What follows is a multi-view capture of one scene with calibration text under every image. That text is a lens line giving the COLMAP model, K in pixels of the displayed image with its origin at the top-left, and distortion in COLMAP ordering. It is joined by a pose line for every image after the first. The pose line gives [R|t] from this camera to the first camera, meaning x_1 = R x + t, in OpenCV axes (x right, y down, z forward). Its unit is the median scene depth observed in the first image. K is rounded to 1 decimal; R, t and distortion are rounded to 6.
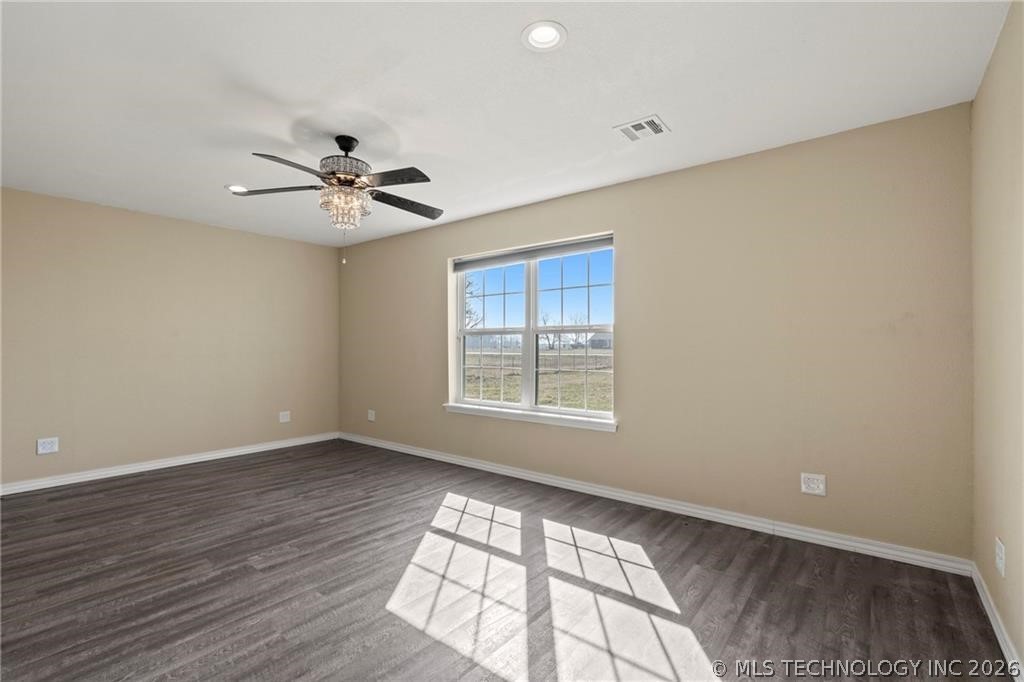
lens RADIAL K [[466.6, 0, 508.9], [0, 466.6, 343.1], [0, 0, 1]] dist [-0.002379, 0.000456]
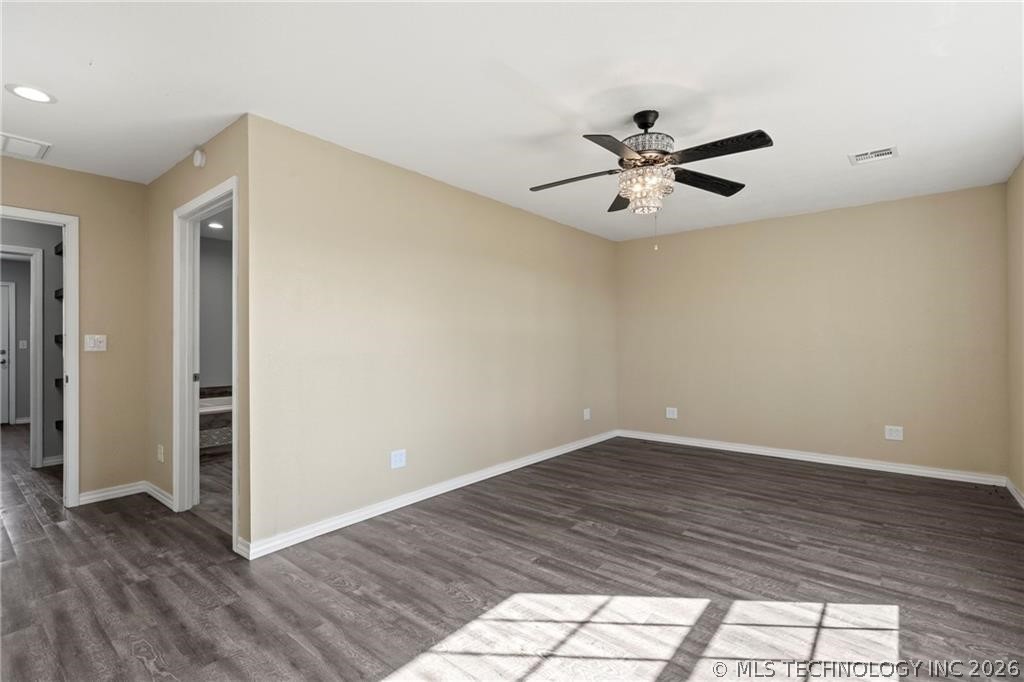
lens RADIAL K [[466.6, 0, 508.9], [0, 466.6, 343.1], [0, 0, 1]] dist [-0.002379, 0.000456]
pose [[-0.013100, 0.001295, -0.999913, 0.525456], [0.012815, 0.999917, 0.001127, 0.004925], [0.999832, -0.012799, -0.013116, 0.684625]]
